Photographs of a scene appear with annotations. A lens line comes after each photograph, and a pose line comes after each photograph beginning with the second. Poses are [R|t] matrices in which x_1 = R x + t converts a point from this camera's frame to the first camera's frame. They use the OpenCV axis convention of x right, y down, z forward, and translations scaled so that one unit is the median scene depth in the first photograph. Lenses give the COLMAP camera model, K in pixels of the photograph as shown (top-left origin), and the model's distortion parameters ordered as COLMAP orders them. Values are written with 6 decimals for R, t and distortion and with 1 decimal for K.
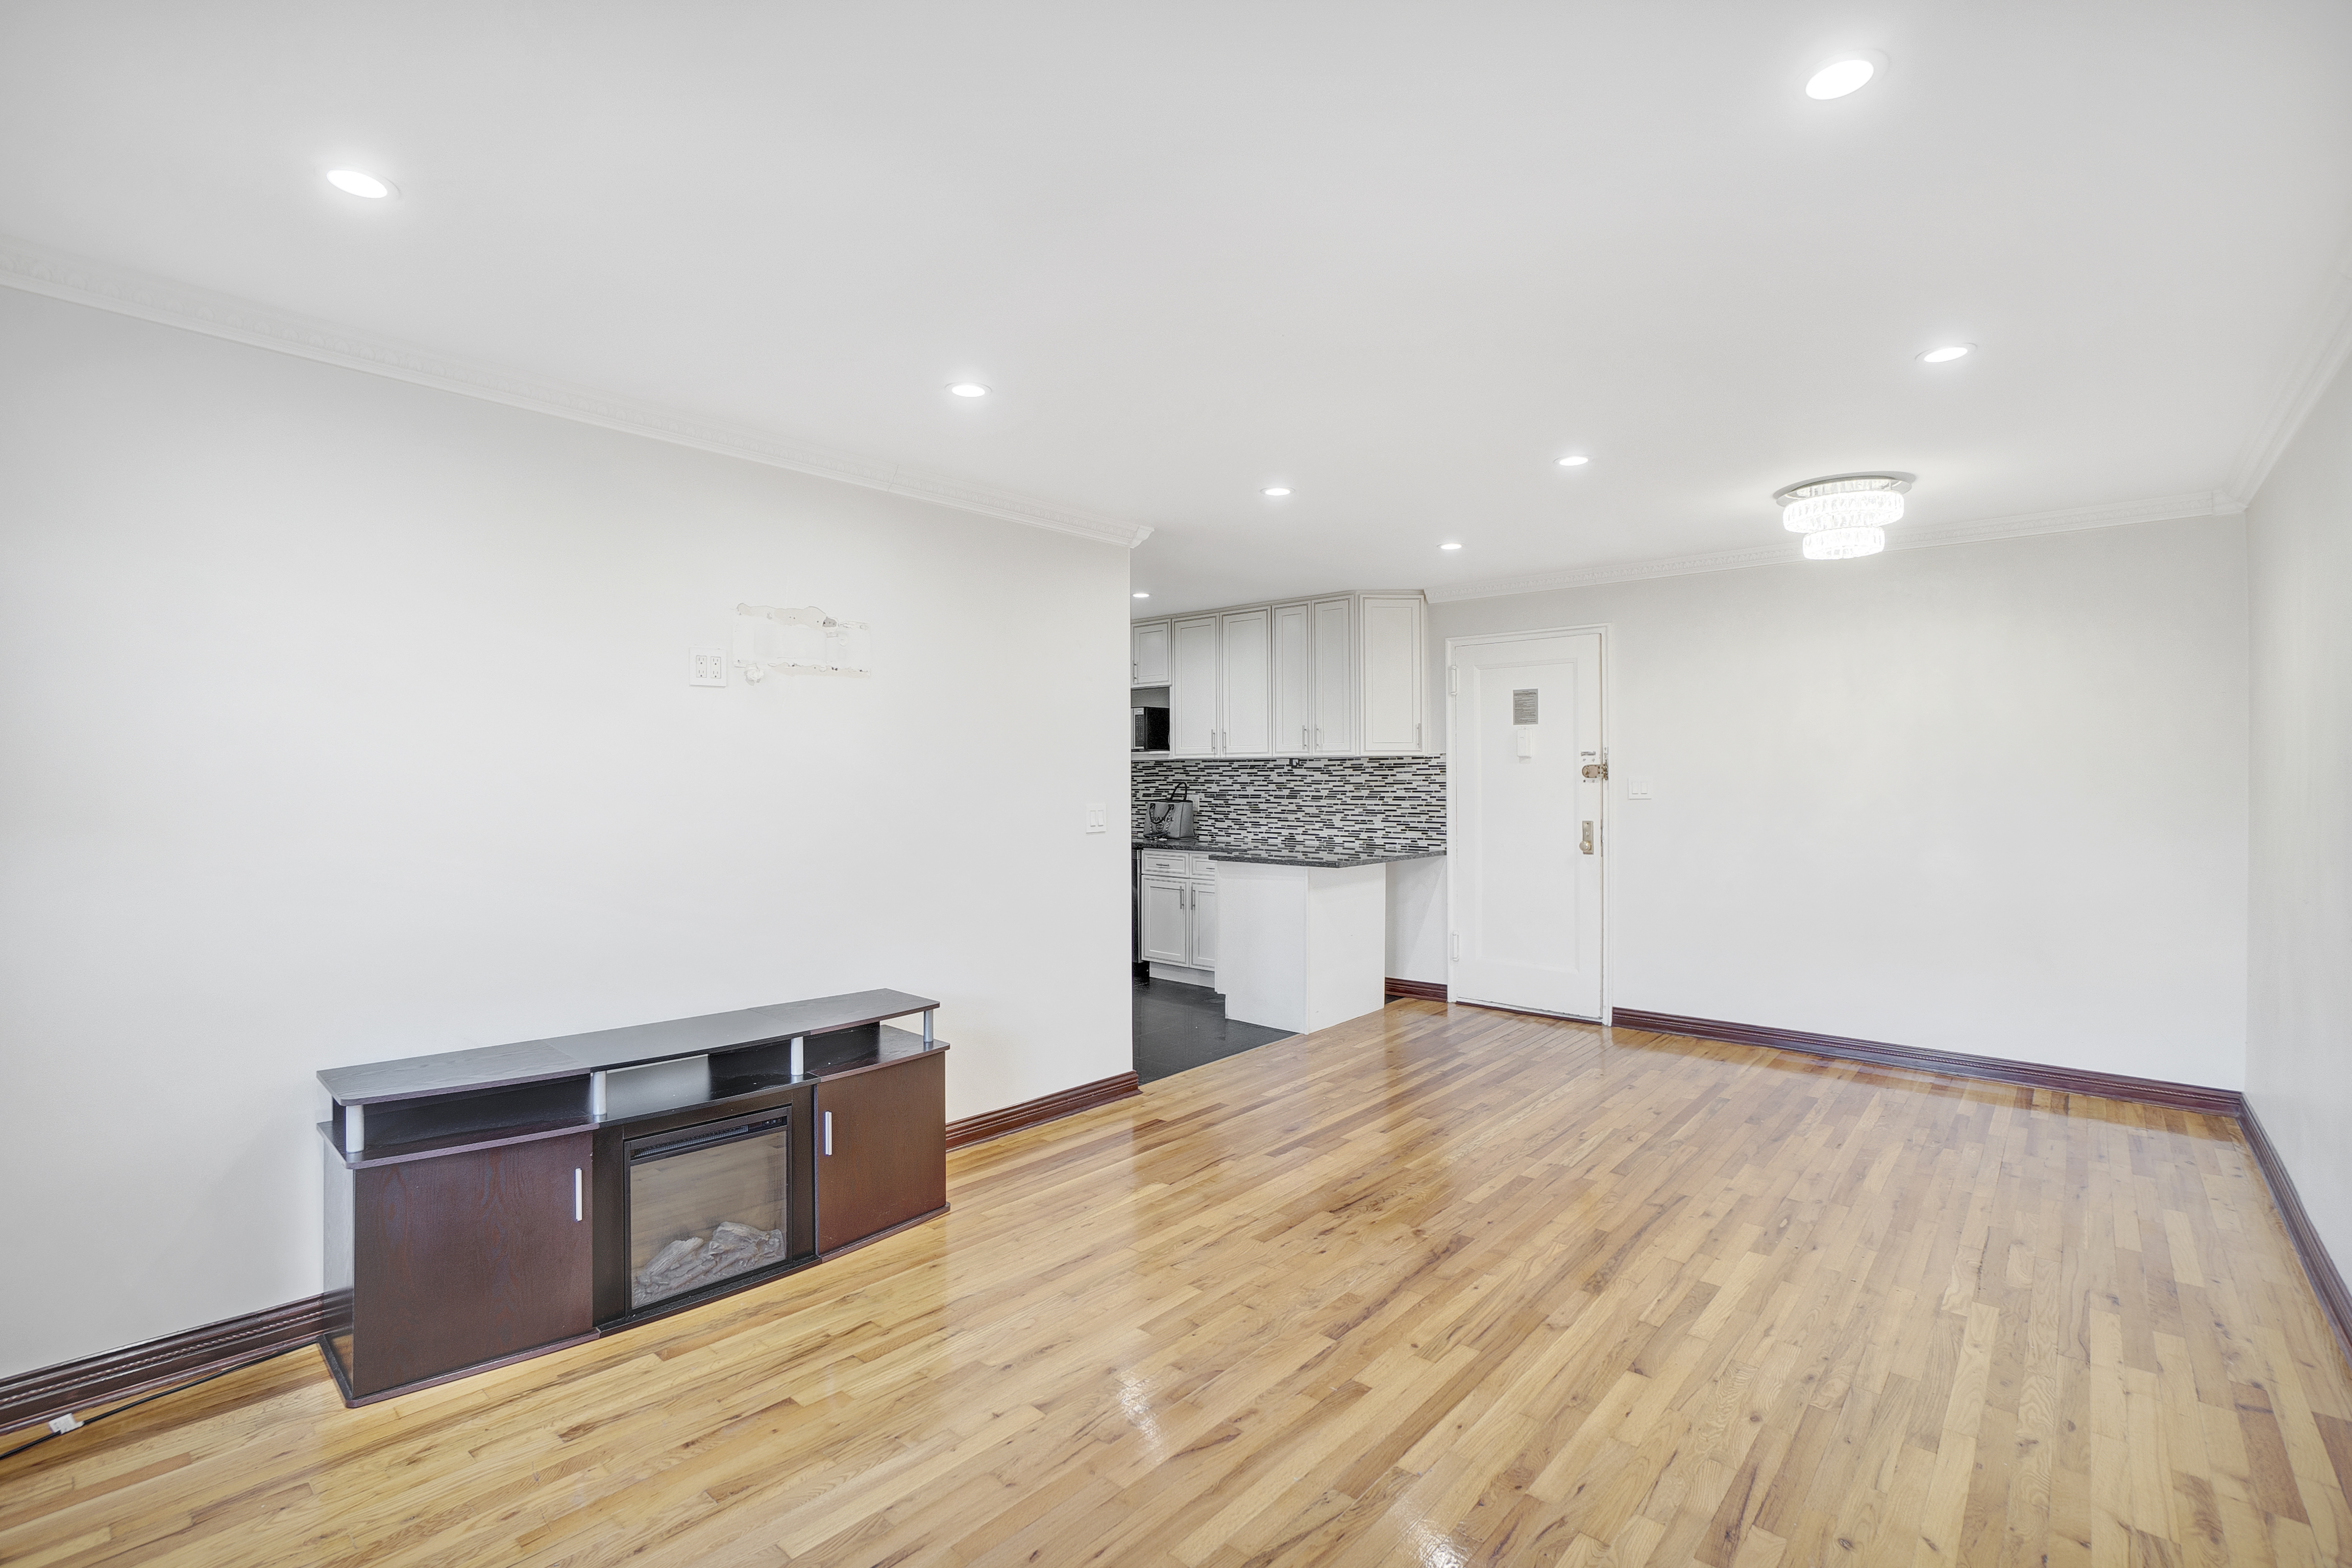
lens RADIAL K [[1070.5, 0, 1139.7], [0, 1070.5, 775.6], [0, 0, 1]] dist [-0.059424, 0.024228]
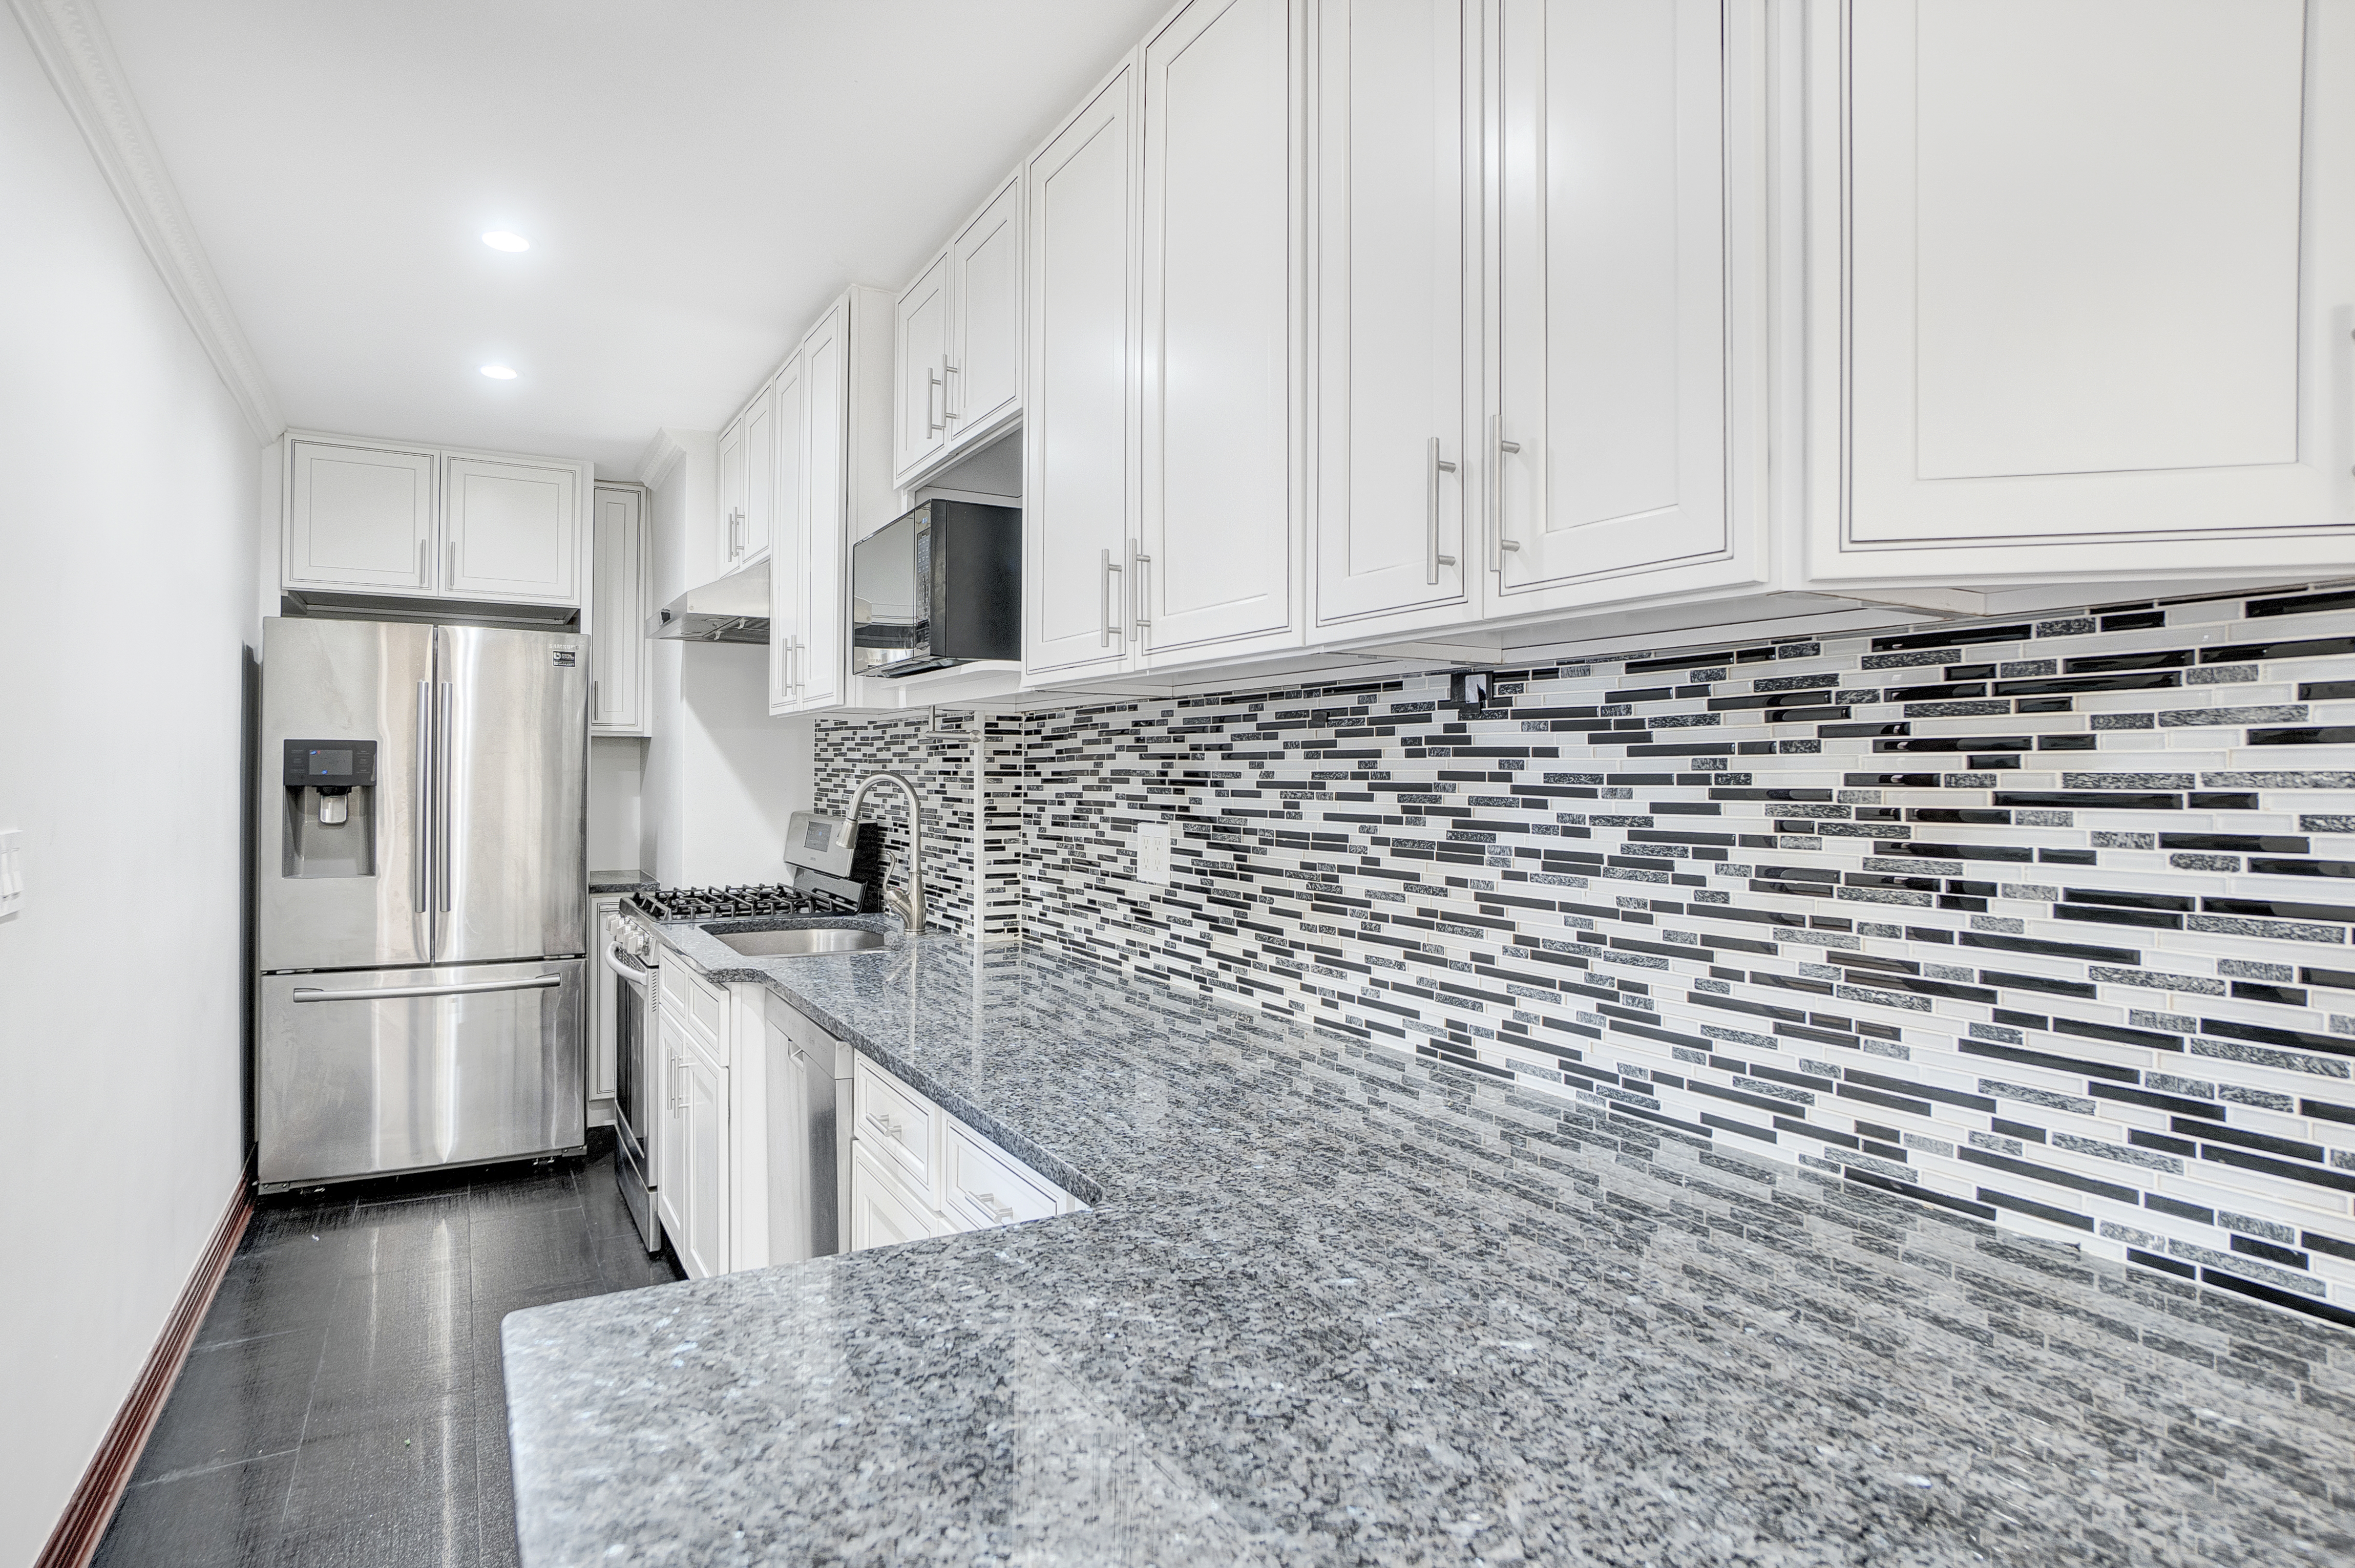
lens RADIAL K [[1225.9, 0, 1145.7], [0, 1225.9, 771.7], [0, 0, 1]] dist [-0.027217, 0.001635]
pose [[0.950564, 0.009575, -0.310380, 0.260387], [-0.010574, 0.999943, -0.001534, 0.007898], [0.310347, 0.004740, 0.950611, 1.233824]]
